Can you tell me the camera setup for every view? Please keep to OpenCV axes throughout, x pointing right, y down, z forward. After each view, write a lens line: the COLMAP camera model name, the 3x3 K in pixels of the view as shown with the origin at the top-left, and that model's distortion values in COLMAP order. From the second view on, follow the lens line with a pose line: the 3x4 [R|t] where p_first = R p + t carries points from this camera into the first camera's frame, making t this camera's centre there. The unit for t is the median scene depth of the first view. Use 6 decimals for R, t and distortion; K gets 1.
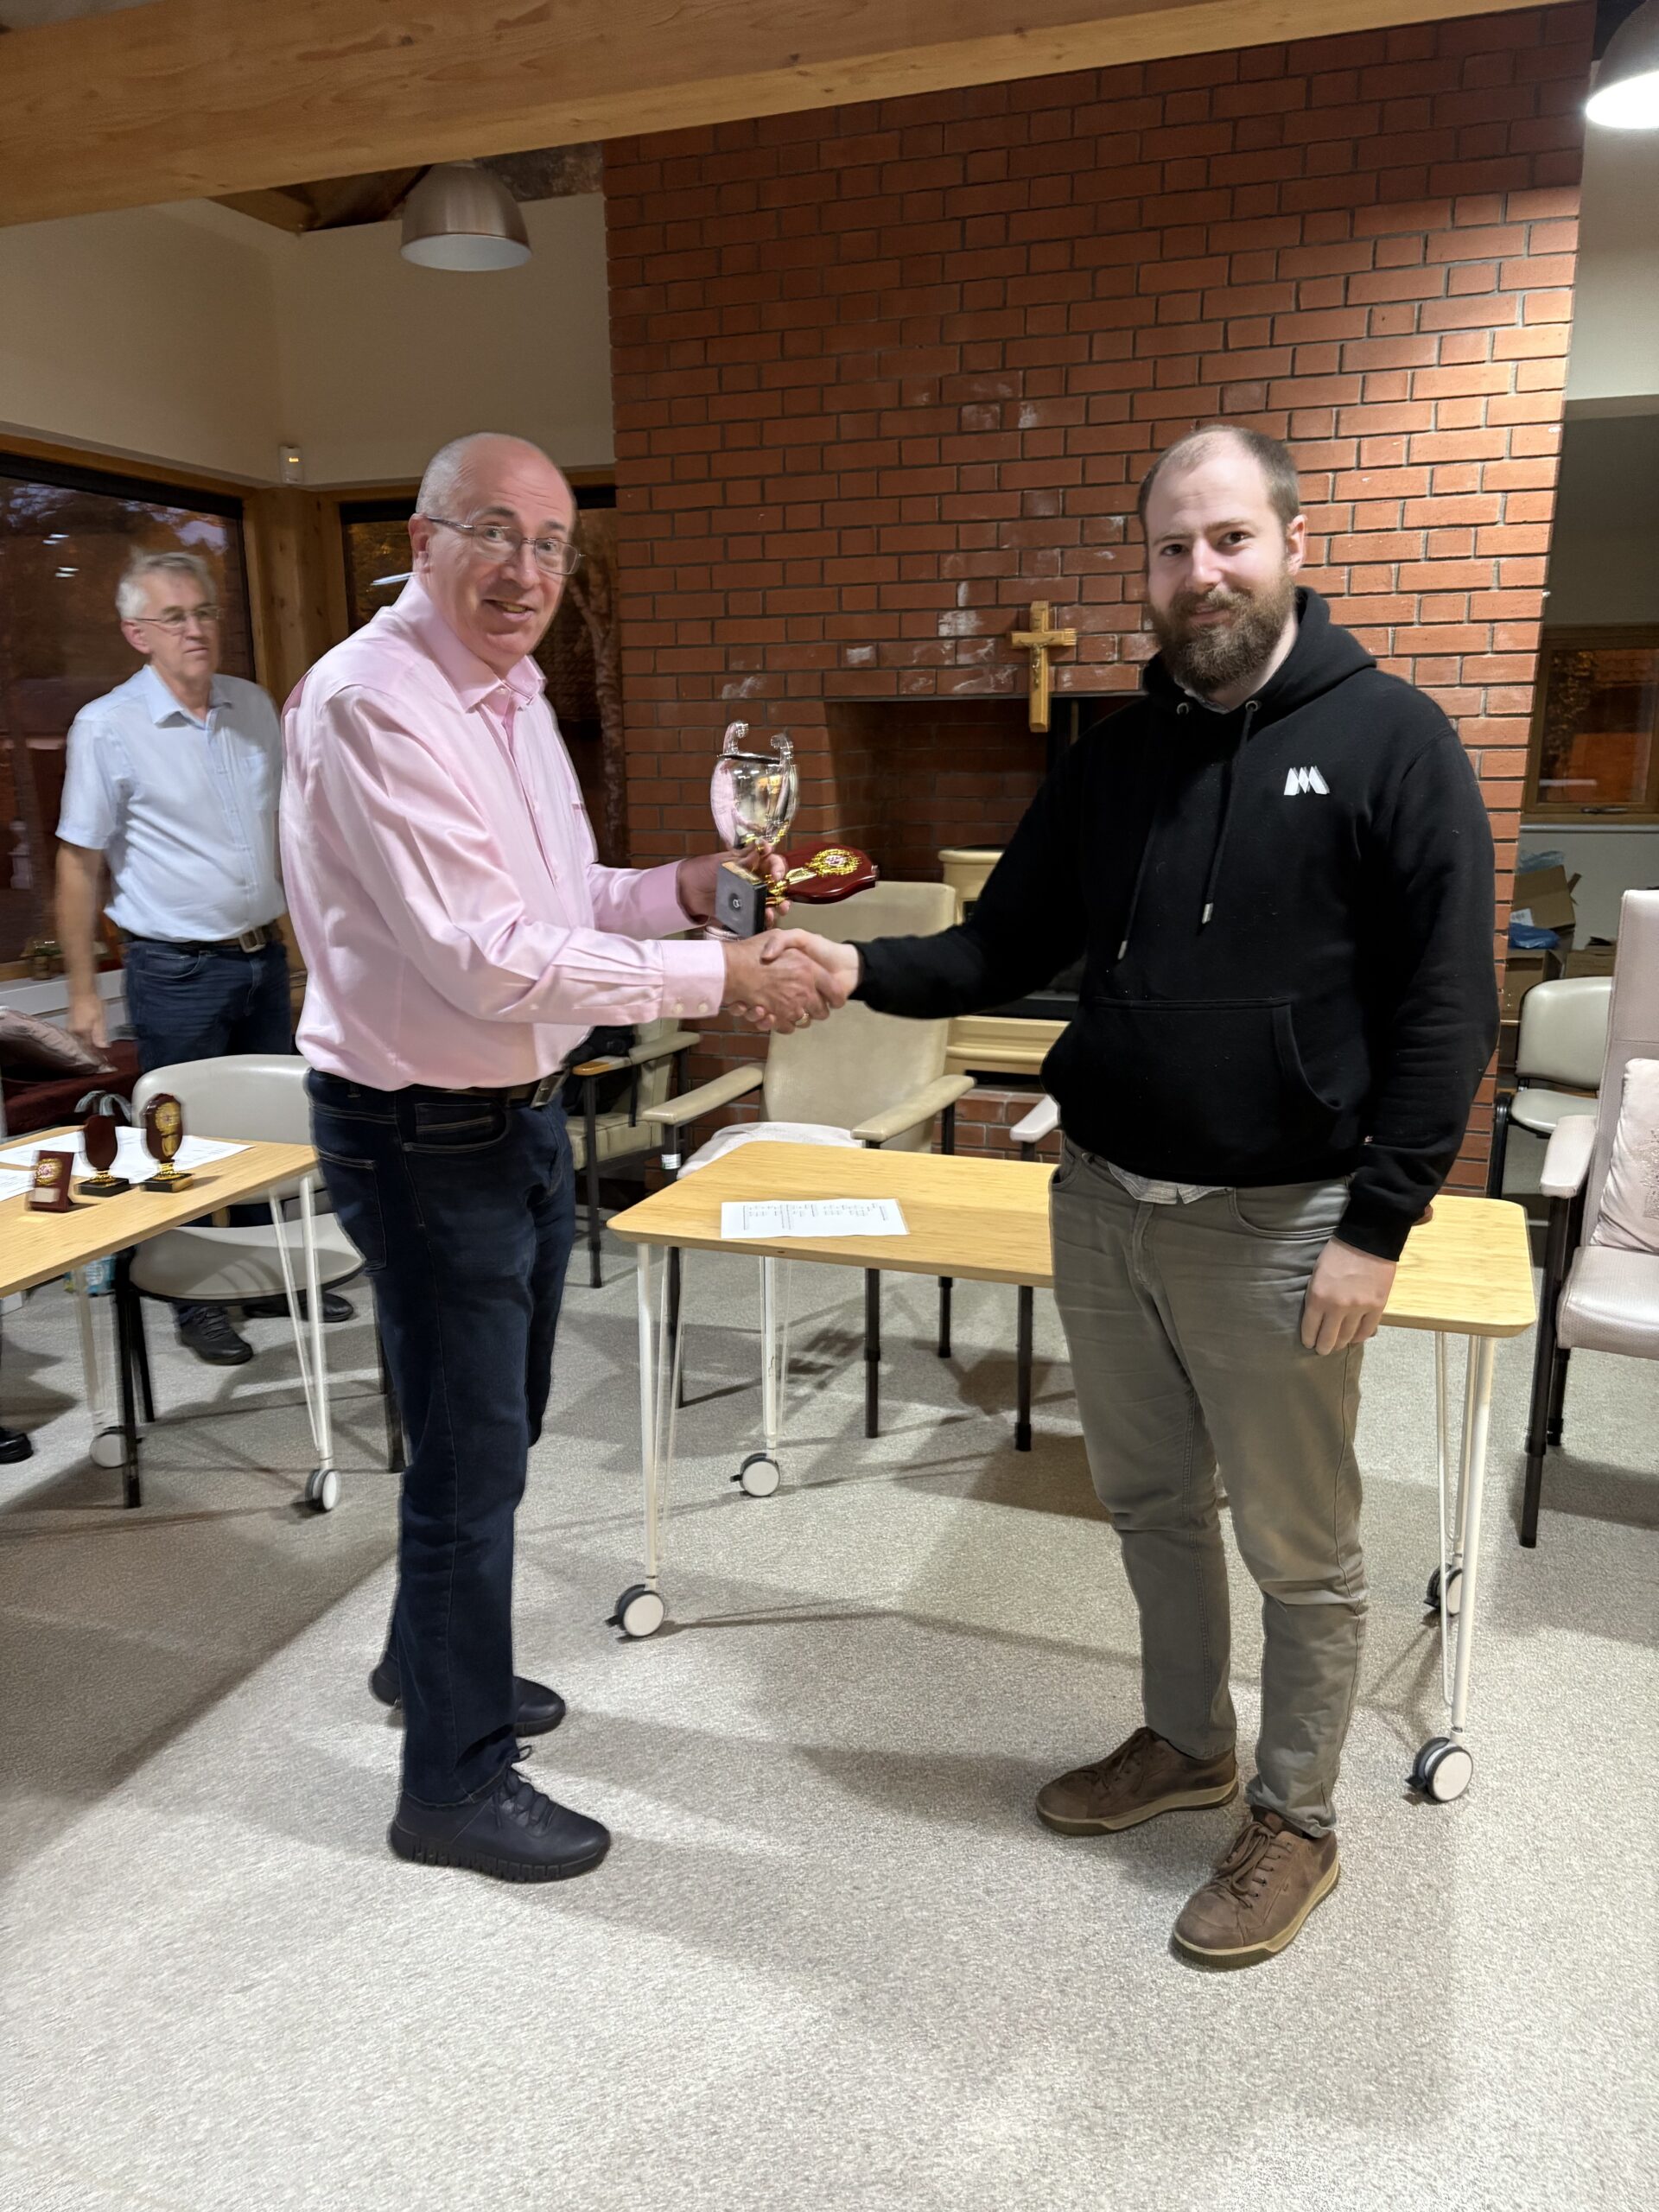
lens RADIAL K [[1680.7, 0, 816.2], [0, 1680.7, 1130.3], [0, 0, 1]] dist [0.048574, -0.056085]
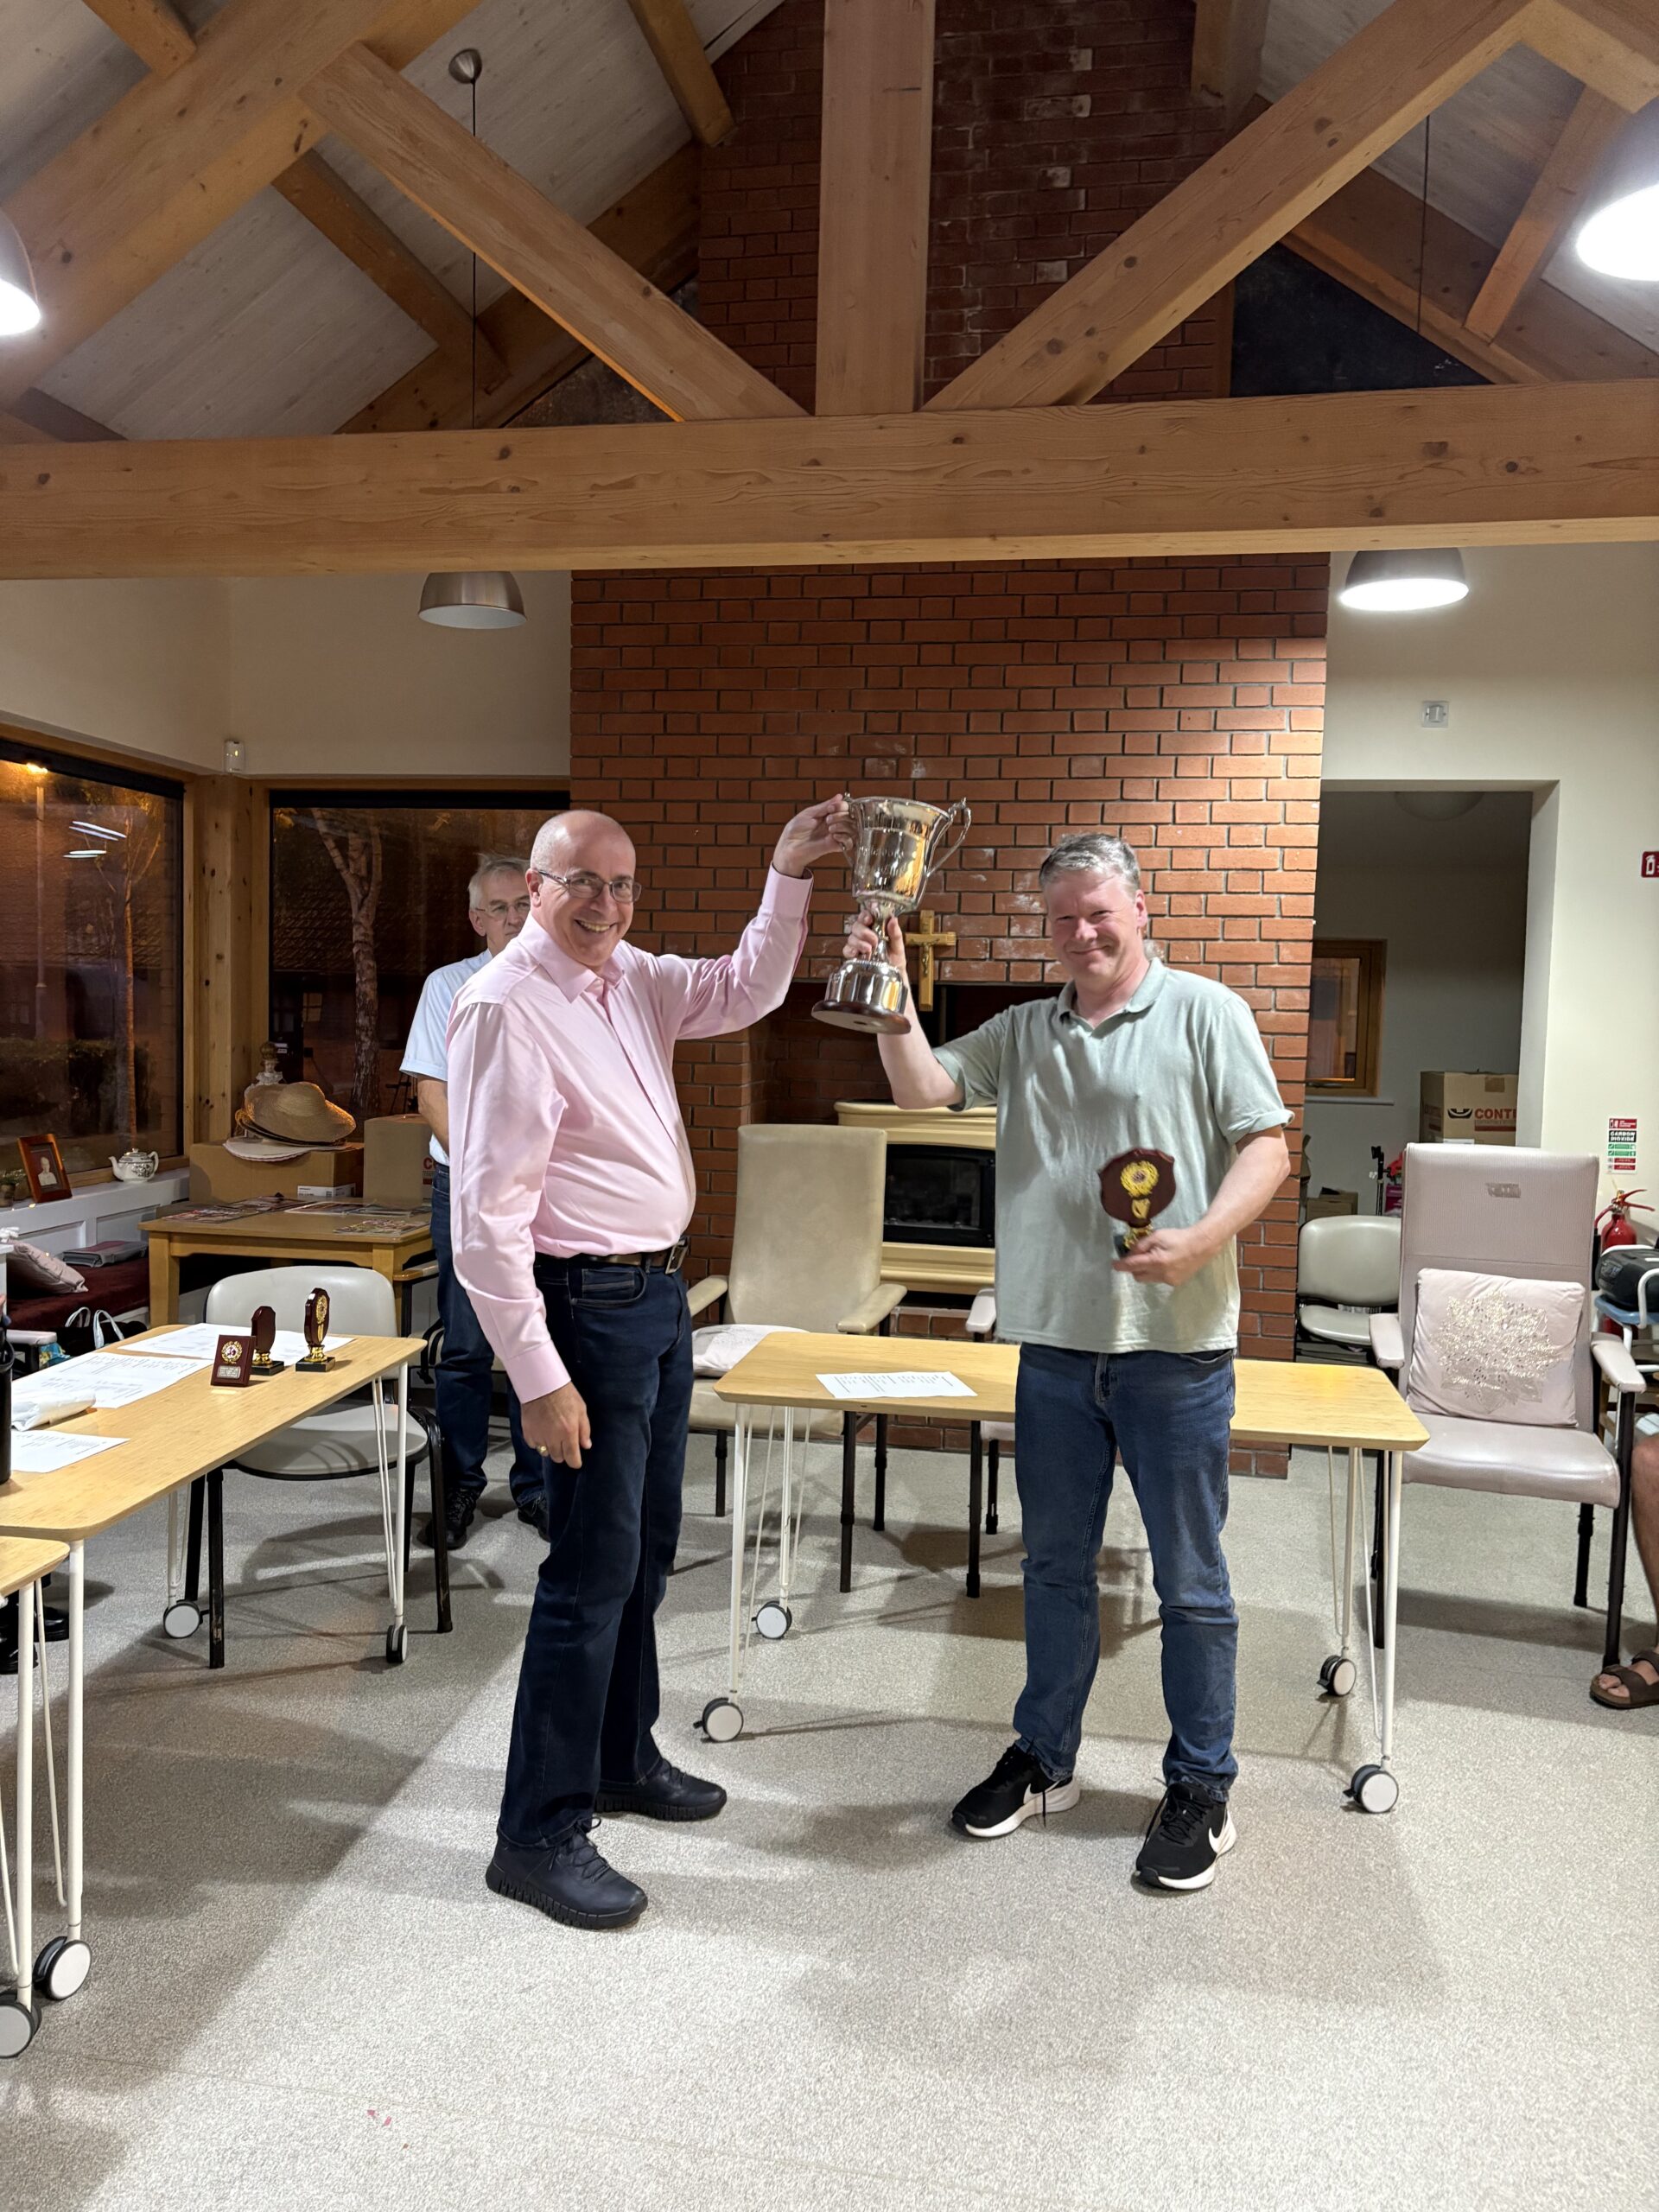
lens RADIAL K [[1680.7, 0, 814.7], [0, 1680.7, 1098.6], [0, 0, 1]] dist [0.048574, -0.056085]
pose [[0.983549, 0.021033, 0.179412, -0.211102], [0.009725, 0.985592, -0.168858, 0.041974], [-0.180379, 0.167825, 0.969174, -0.206439]]
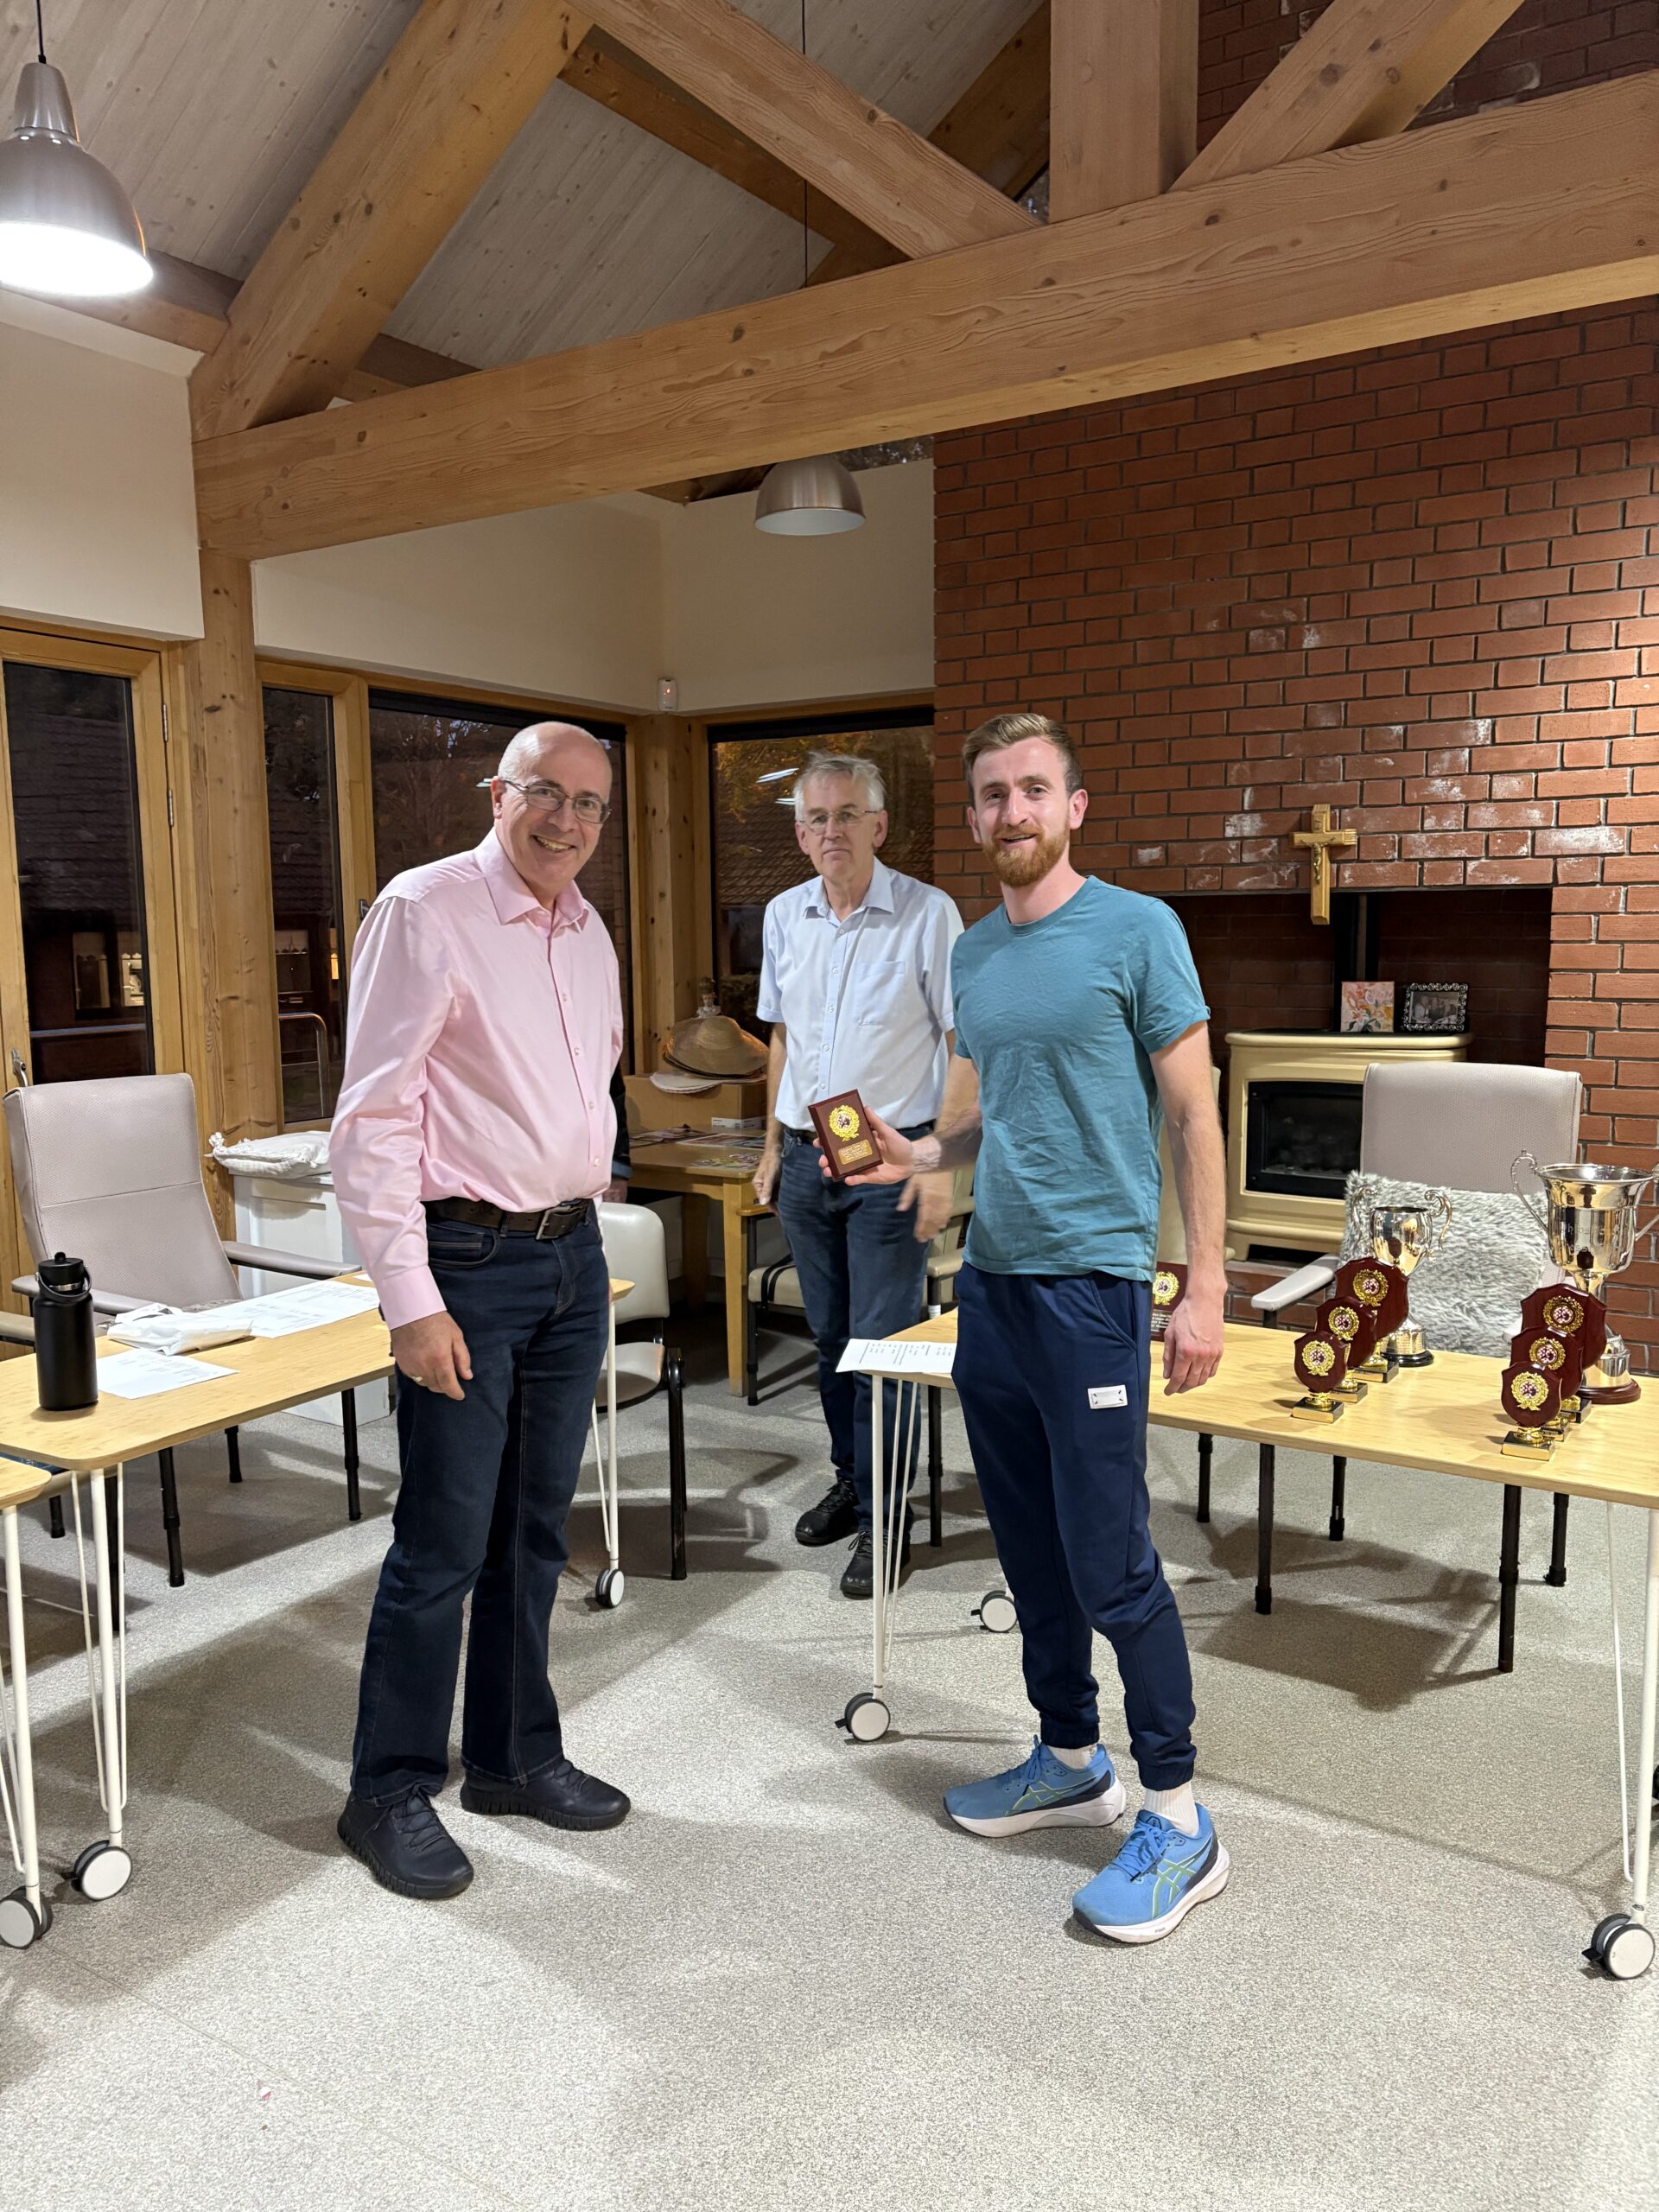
lens RADIAL K [[1680.7, 0, 813.2], [0, 1680.7, 1122.5], [0, 0, 1]] dist [0.048574, -0.056085]
pose [[0.975316, 0.026190, -0.219254, 0.073582], [-0.049661, 0.993520, -0.102236, 0.011619], [0.215156, 0.110601, 0.970297, -0.093171]]
